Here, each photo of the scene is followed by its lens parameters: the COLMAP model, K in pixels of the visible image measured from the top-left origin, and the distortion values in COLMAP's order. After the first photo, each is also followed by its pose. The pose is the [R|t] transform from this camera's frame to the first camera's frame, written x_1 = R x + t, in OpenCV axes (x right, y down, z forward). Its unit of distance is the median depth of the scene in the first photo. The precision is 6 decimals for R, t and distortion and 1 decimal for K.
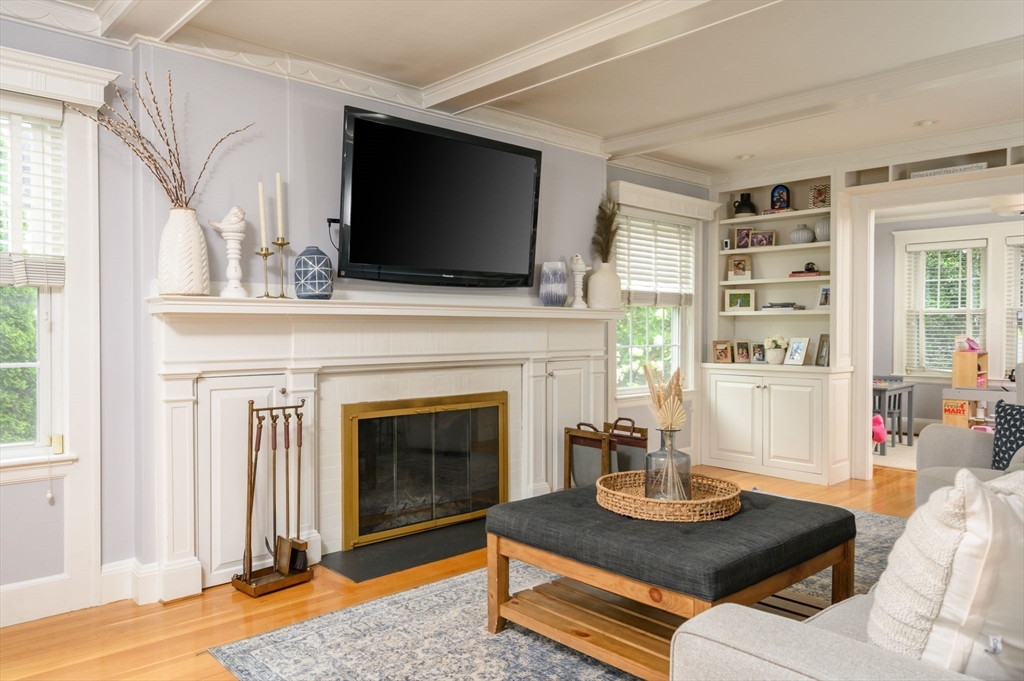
lens RADIAL K [[734.3, 0, 512.0], [0, 734.3, 340.5], [0, 0, 1]] dist [-0.002143, -0.001983]
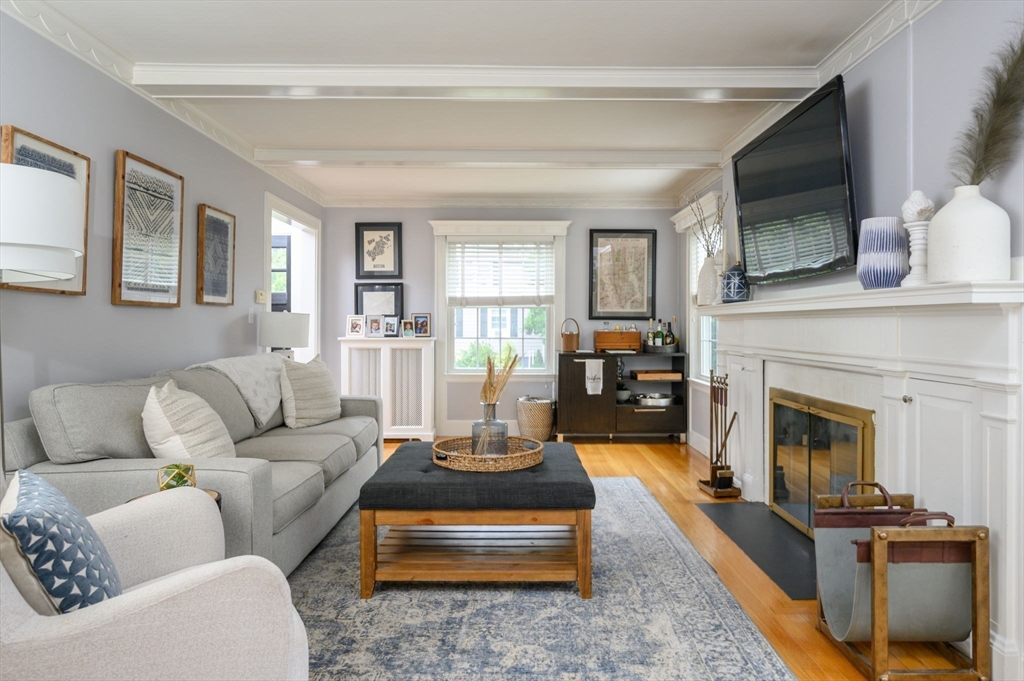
lens RADIAL K [[541.7, 0, 514.9], [0, 541.7, 327.9], [0, 0, 1]] dist [-0.000156, 0.000015]
pose [[-0.677315, 0.003828, -0.735683, 0.499772], [-0.014441, 0.999725, 0.018497, -0.014009], [0.735551, 0.023152, -0.677073, 0.904064]]
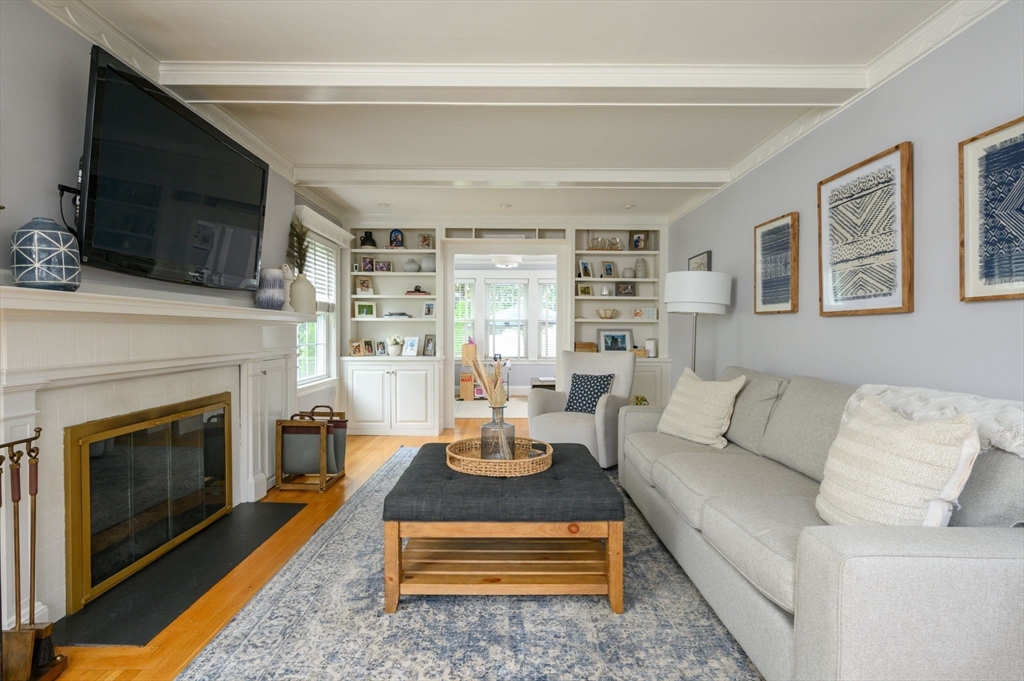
lens RADIAL K [[495.0, 0, 517.0], [0, 495.0, 338.2], [0, 0, 1]] dist [-0.000414, -0.000047]
pose [[0.671855, -0.009751, 0.740619, -0.207467], [0.010002, 0.999942, 0.004092, -0.003539], [-0.740615, 0.004659, 0.671913, 0.204265]]
